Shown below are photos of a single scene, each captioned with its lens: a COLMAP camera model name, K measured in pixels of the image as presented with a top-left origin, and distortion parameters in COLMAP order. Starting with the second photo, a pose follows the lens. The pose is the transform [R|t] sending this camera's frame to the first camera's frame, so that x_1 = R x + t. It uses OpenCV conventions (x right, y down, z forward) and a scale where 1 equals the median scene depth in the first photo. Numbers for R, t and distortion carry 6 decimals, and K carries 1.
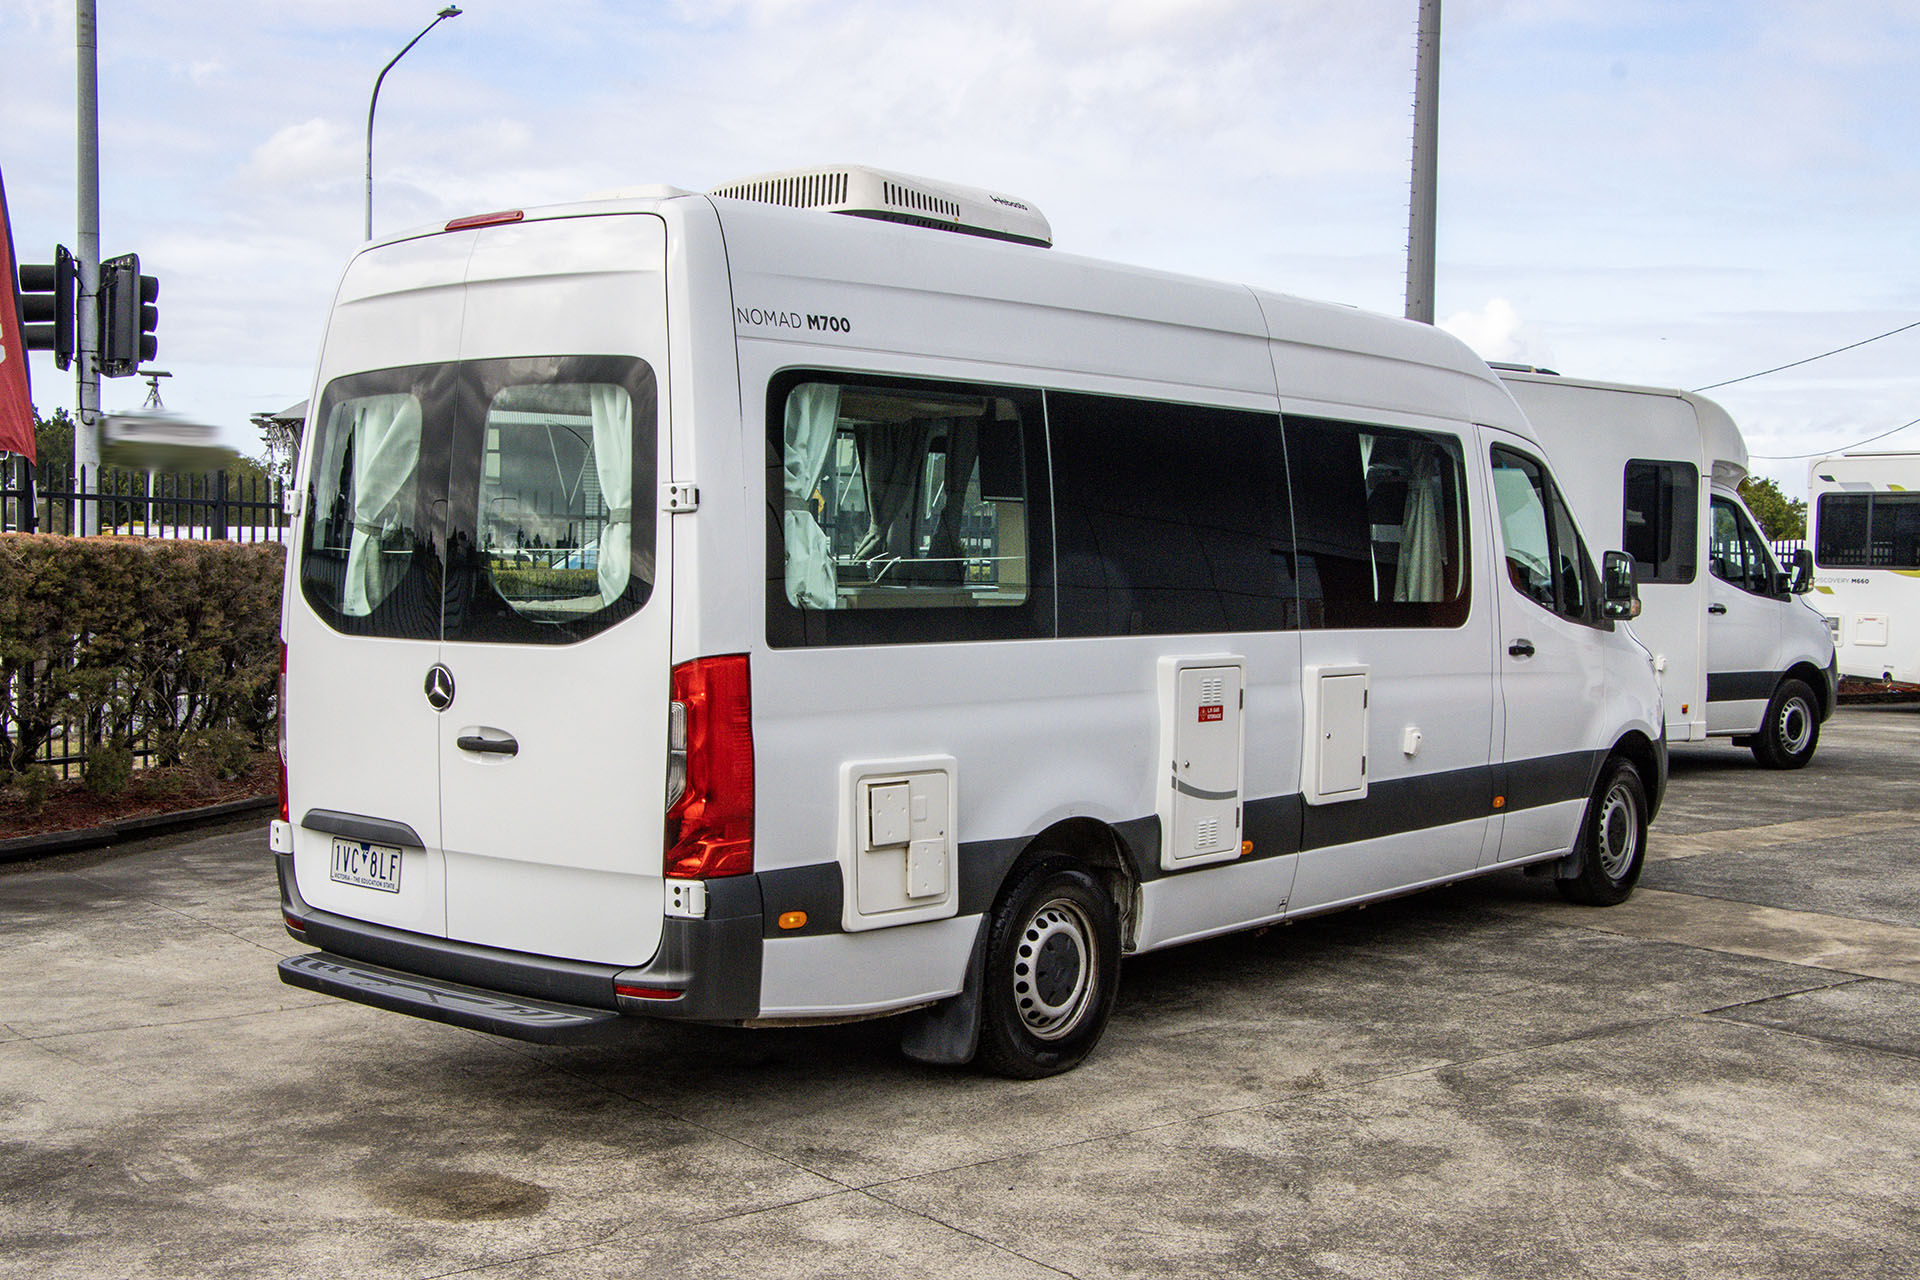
lens RADIAL K [[2200.3, 0, 960.0], [0, 2200.3, 640.0], [0, 0, 1]] dist [-0.037839, 0.047105]
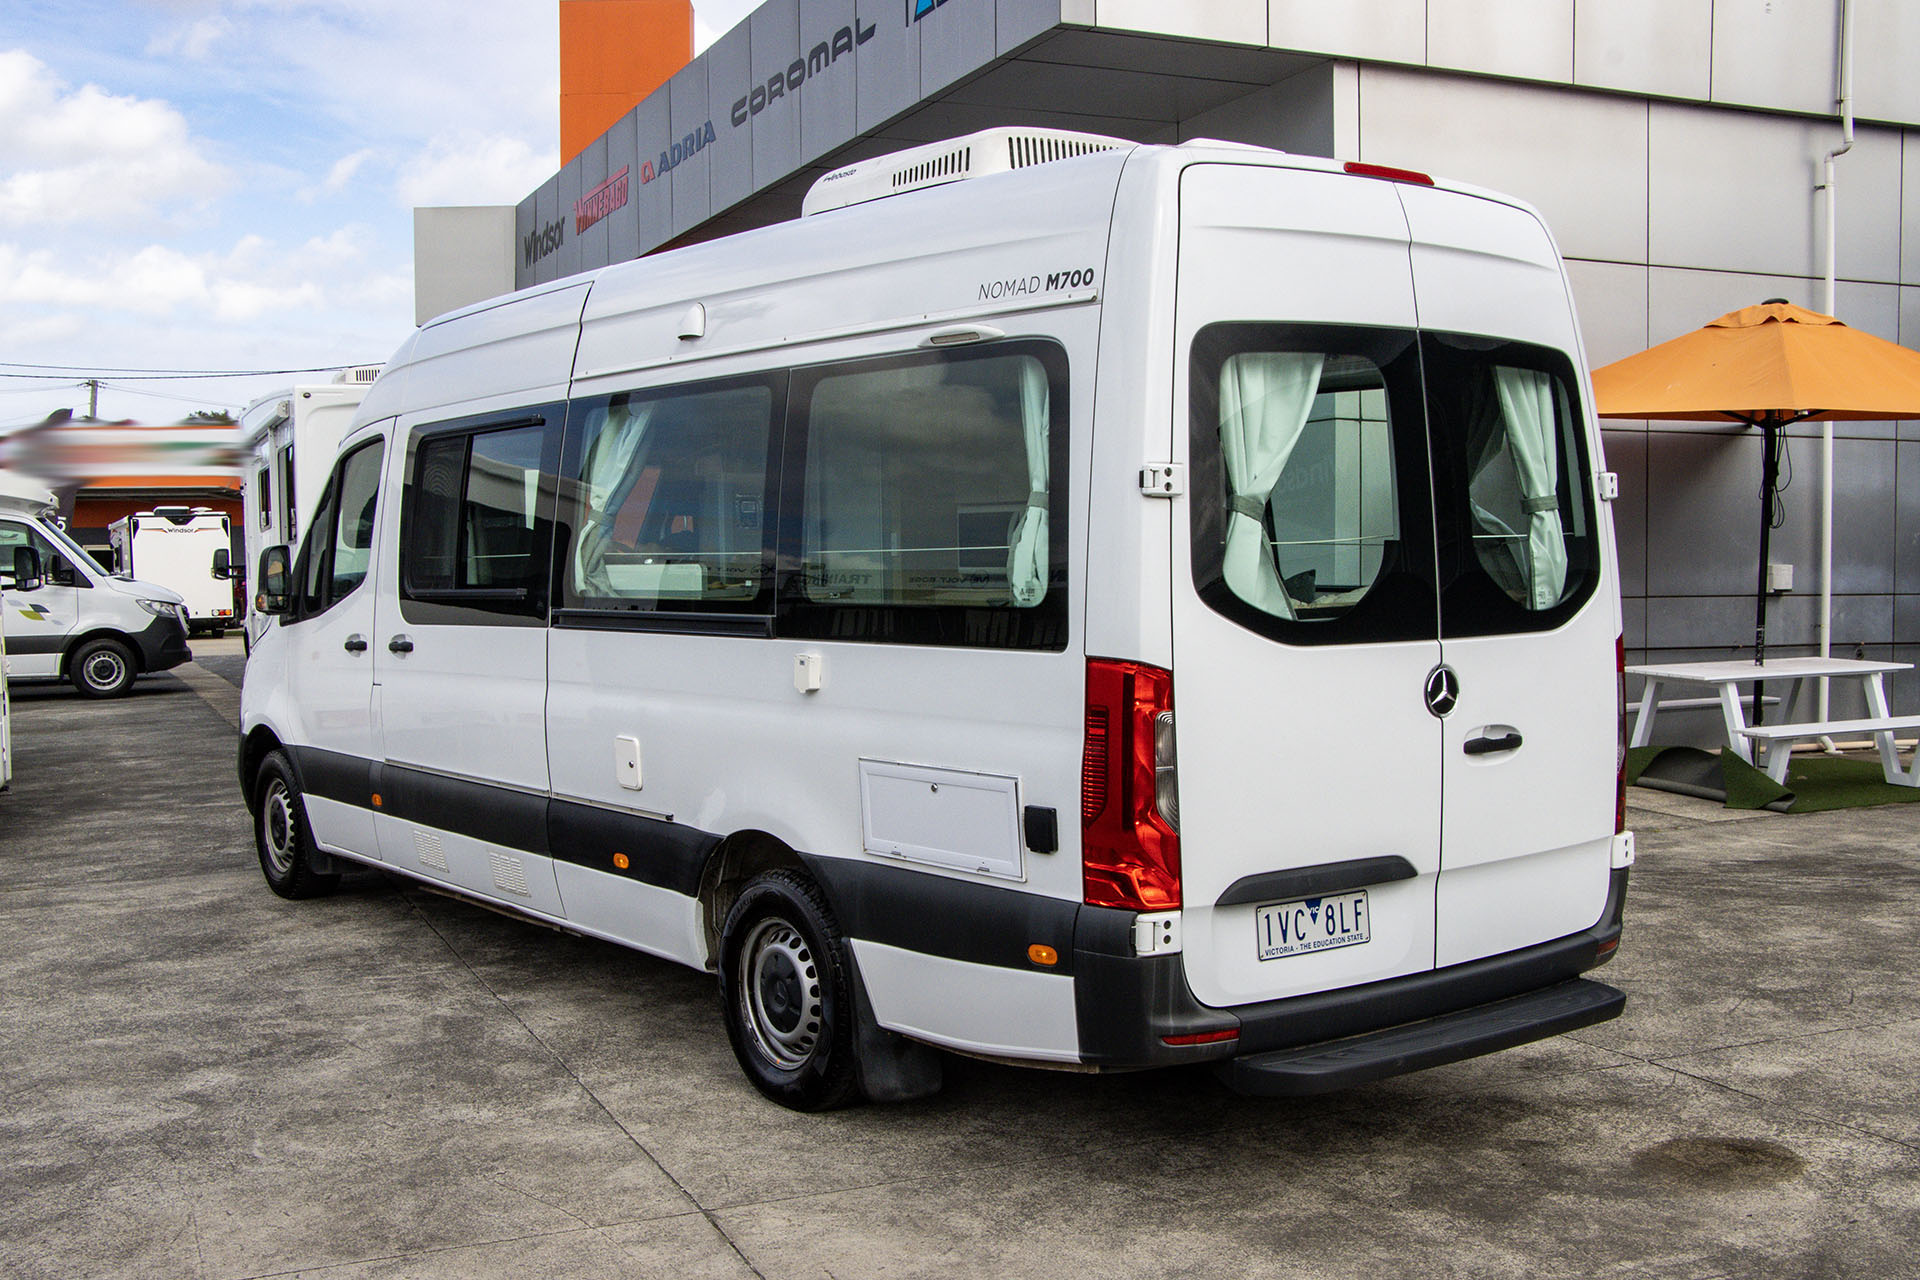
lens RADIAL K [[2003.3, 0, 934.2], [0, 2003.3, 630.2], [0, 0, 1]] dist [-0.083233, 0.136099]
pose [[0.232390, -0.051889, 0.971237, -1.074682], [0.055973, 0.997634, 0.039907, -0.047325], [-0.971011, 0.045089, 0.234745, 1.007383]]
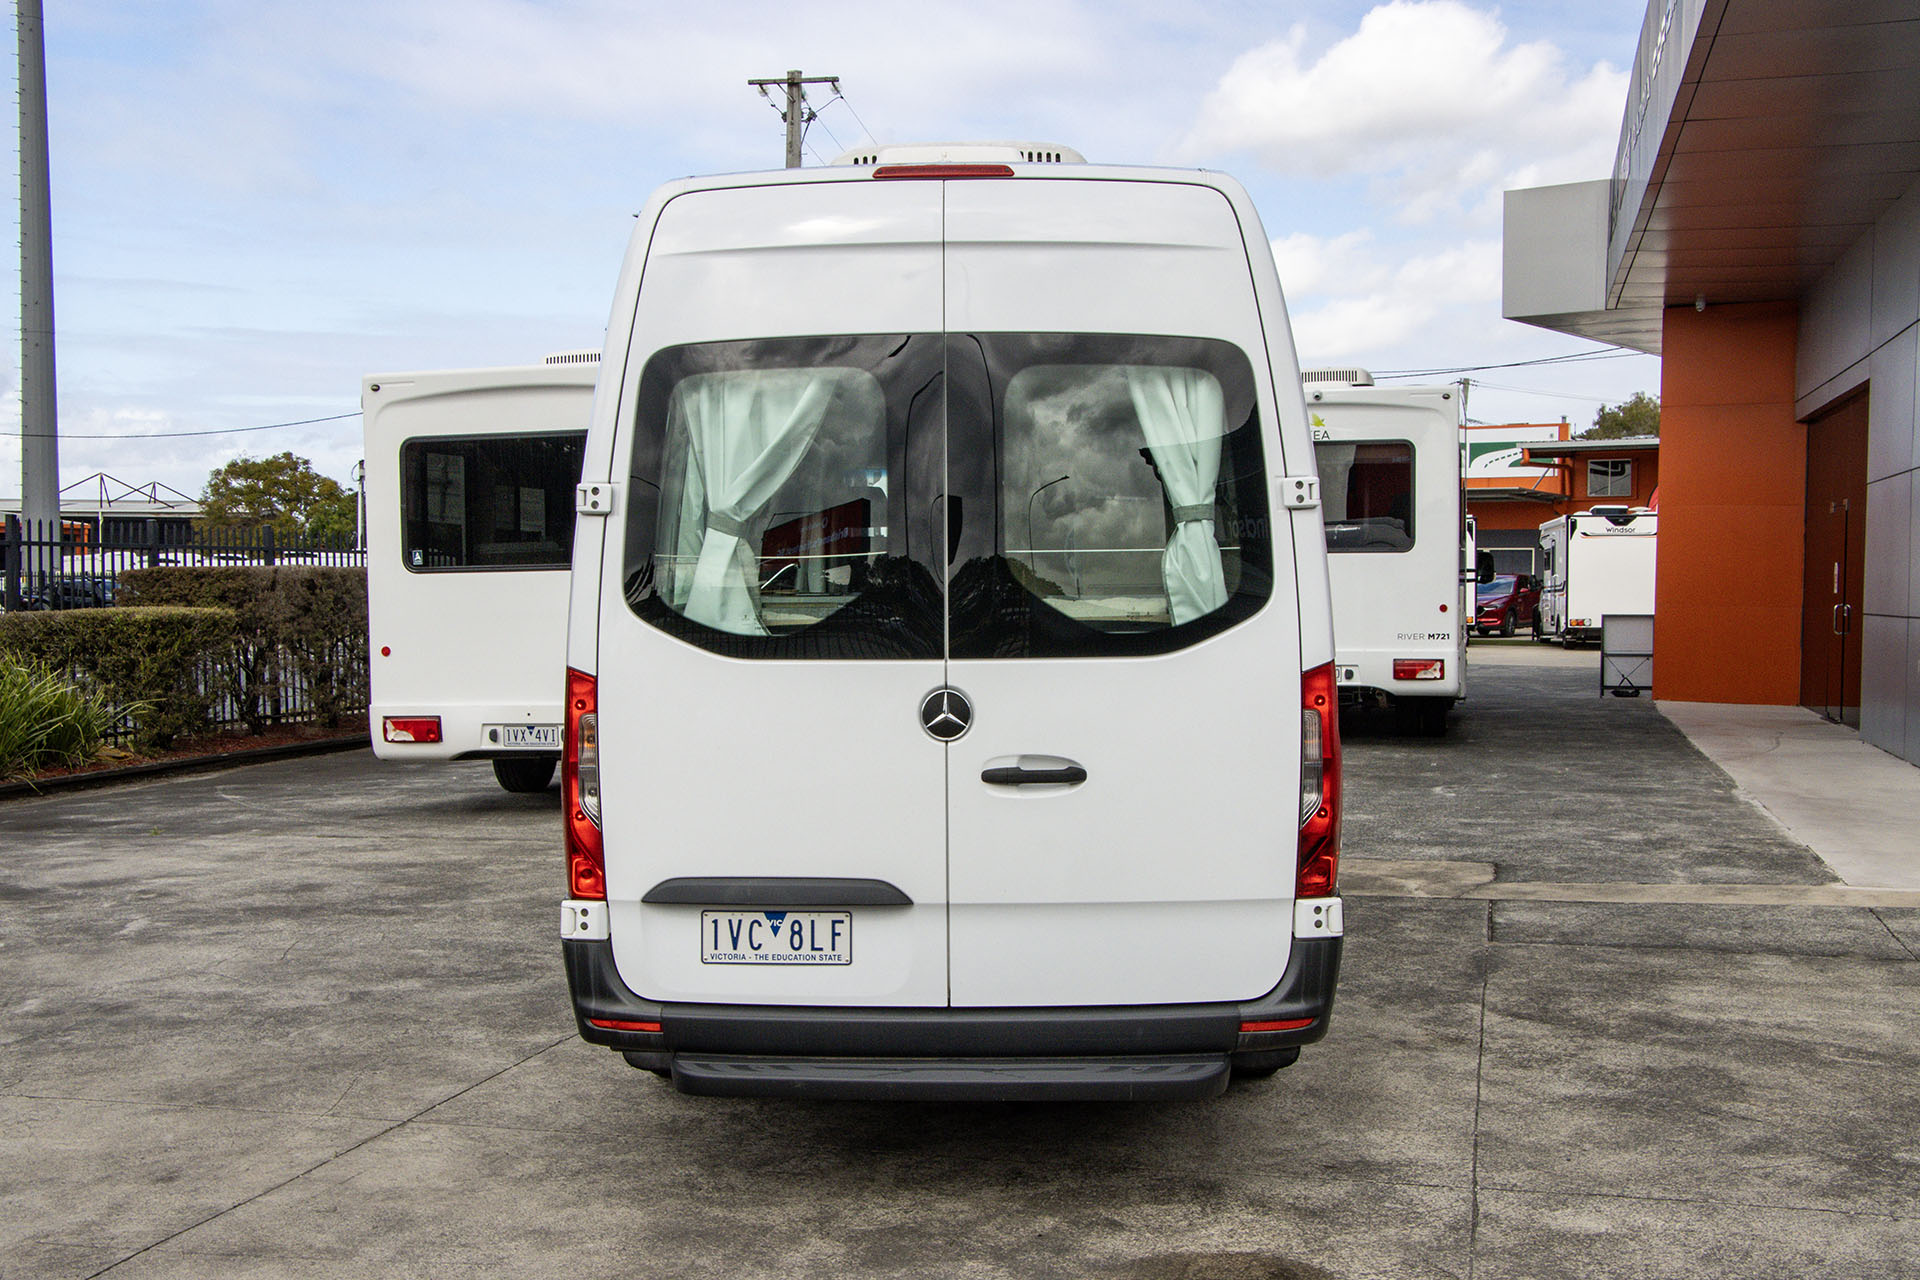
lens RADIAL K [[2200.3, 0, 960.0], [0, 2200.3, 640.0], [0, 0, 1]] dist [-0.037839, 0.047105]
pose [[0.793621, -0.034058, 0.607458, -0.750715], [0.038270, 0.999249, 0.006026, -0.012072], [-0.607208, 0.018465, 0.794329, 0.315802]]
